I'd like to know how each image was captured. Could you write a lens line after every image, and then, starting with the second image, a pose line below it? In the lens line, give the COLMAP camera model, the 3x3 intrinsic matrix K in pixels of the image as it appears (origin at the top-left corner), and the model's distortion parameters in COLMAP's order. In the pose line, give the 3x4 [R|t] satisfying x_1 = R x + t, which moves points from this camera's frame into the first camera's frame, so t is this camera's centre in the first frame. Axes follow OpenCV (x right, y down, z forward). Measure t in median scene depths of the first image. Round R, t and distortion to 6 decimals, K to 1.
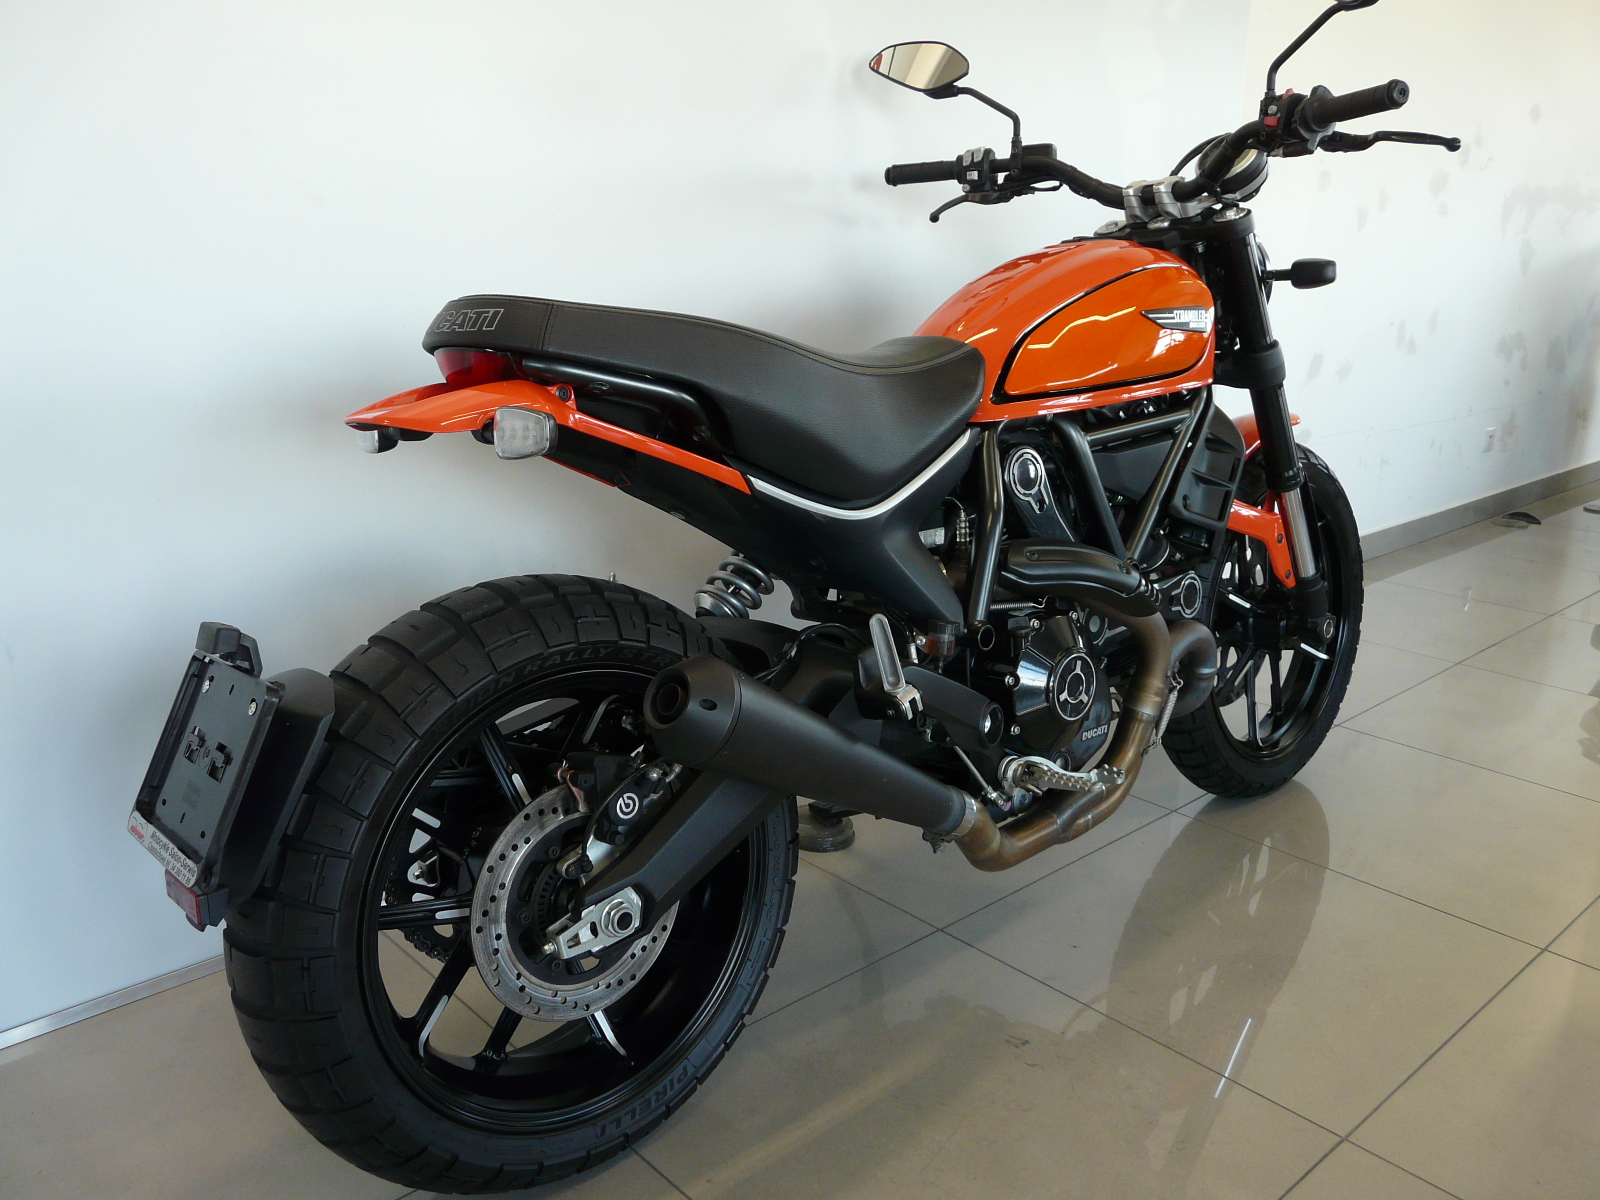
lens RADIAL K [[1302.8, 0, 800.0], [0, 1302.8, 600.0], [0, 0, 1]] dist [-0.043012, 0.002993]
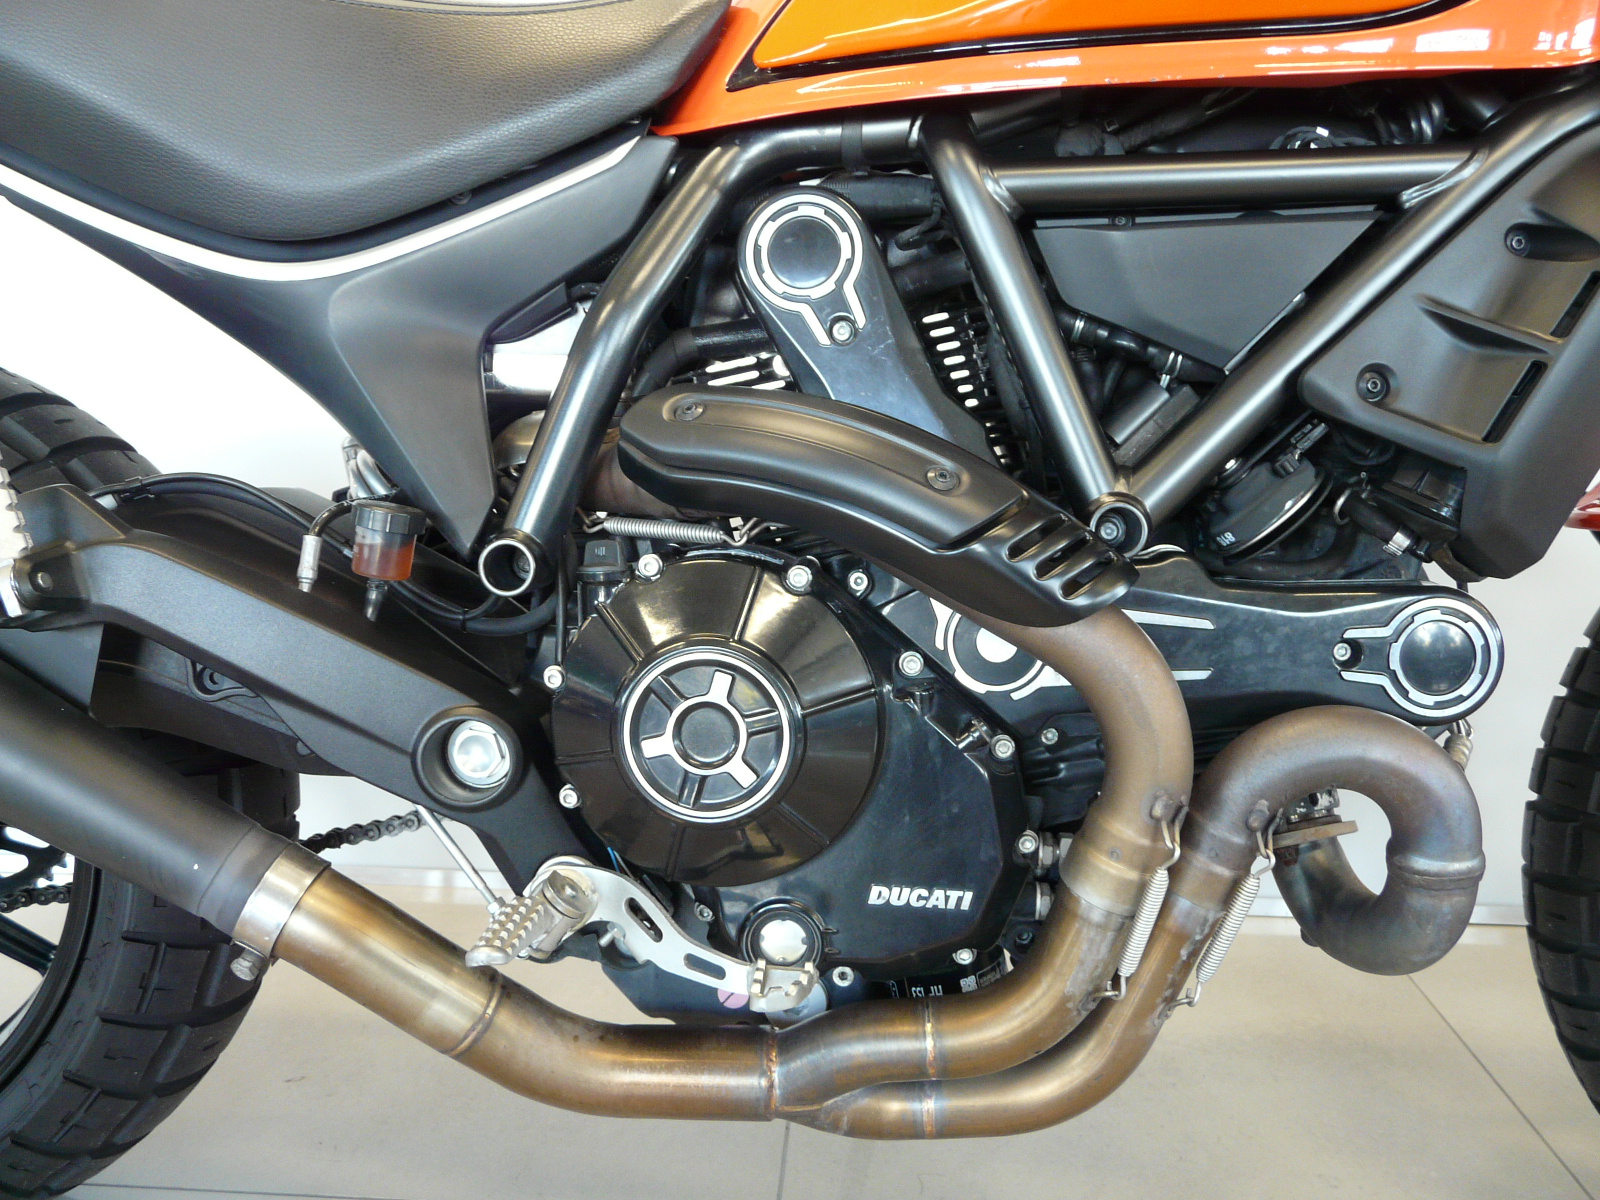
lens RADIAL K [[1302.8, 0, 800.0], [0, 1302.8, 600.0], [0, 0, 1]] dist [-0.043012, 0.002993]
pose [[0.699751, 0.130001, -0.702459, 0.558988], [-0.196246, 0.980454, -0.014041, 0.028071], [0.686903, 0.147680, 0.711586, 0.792997]]
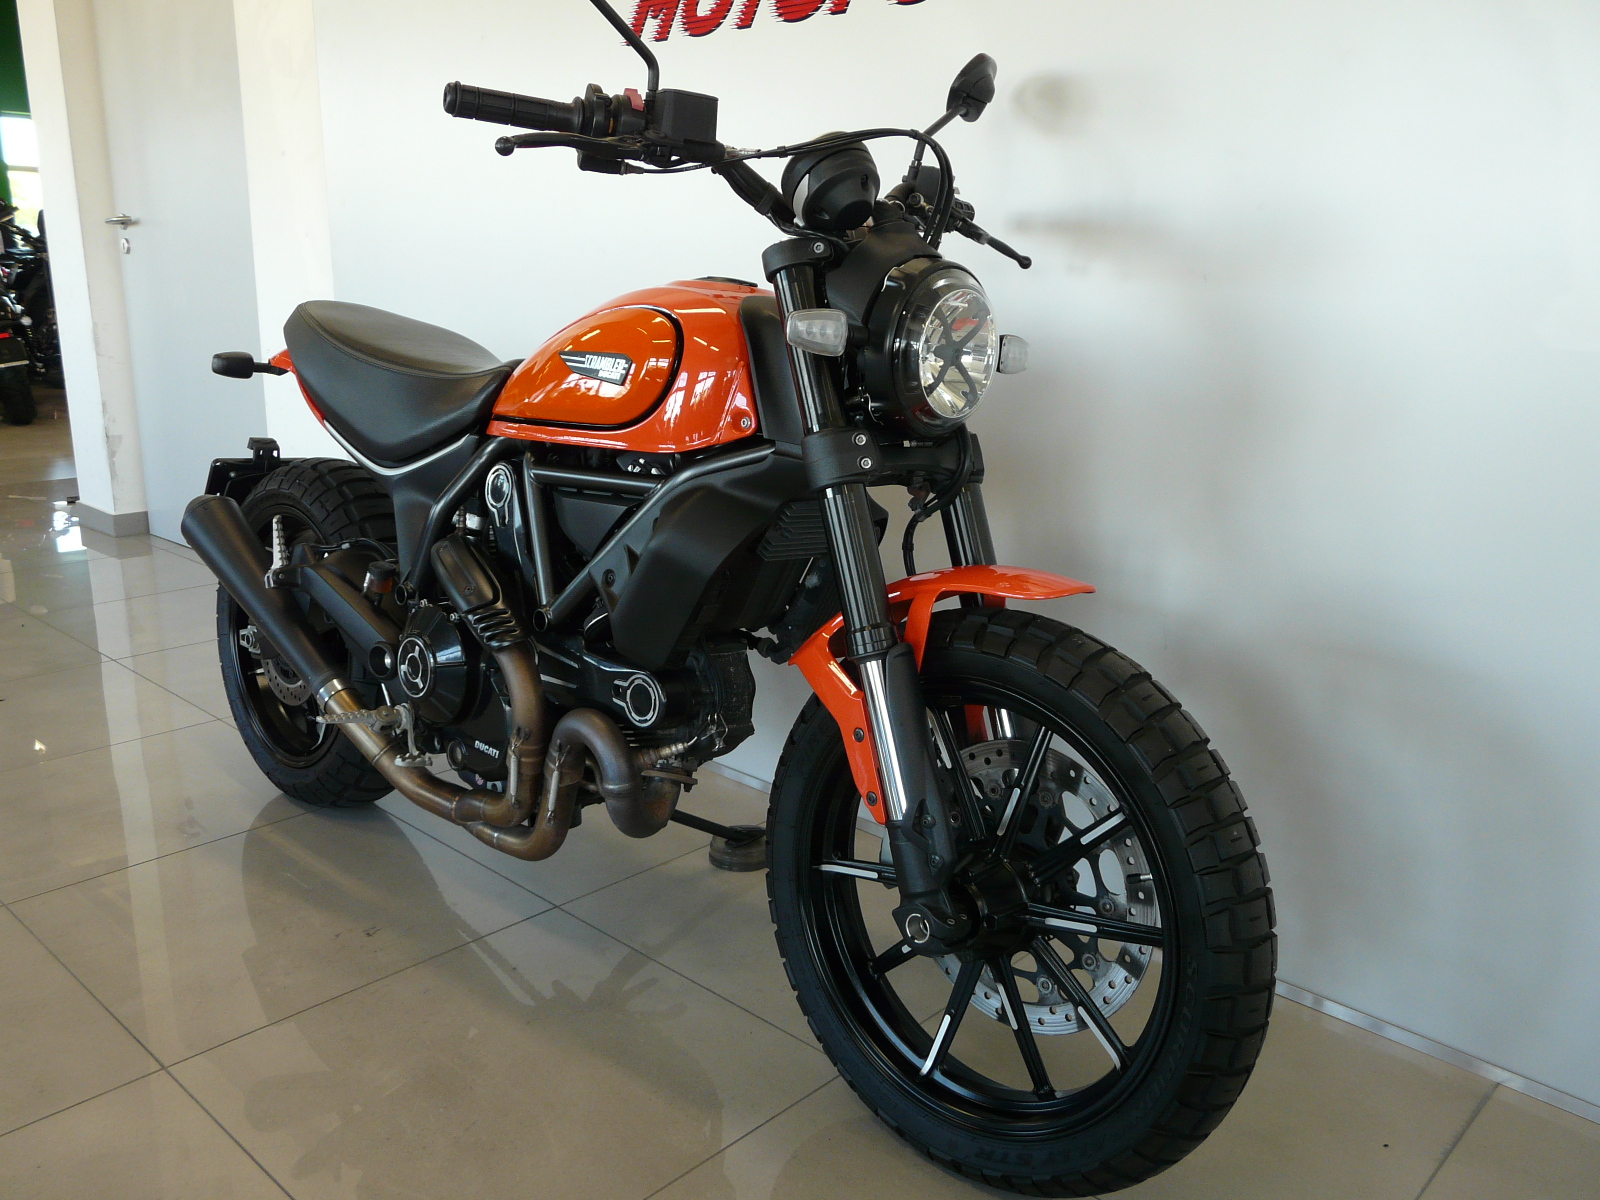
lens RADIAL K [[1333.2, 0, 800.0], [0, 1333.2, 600.0], [0, 0, 1]] dist [-0.076563, 0.098020]
pose [[0.075567, 0.237106, -0.968540, 1.461826], [-0.286969, 0.935395, 0.206602, -0.351607], [0.954955, 0.262329, 0.138727, 1.251366]]
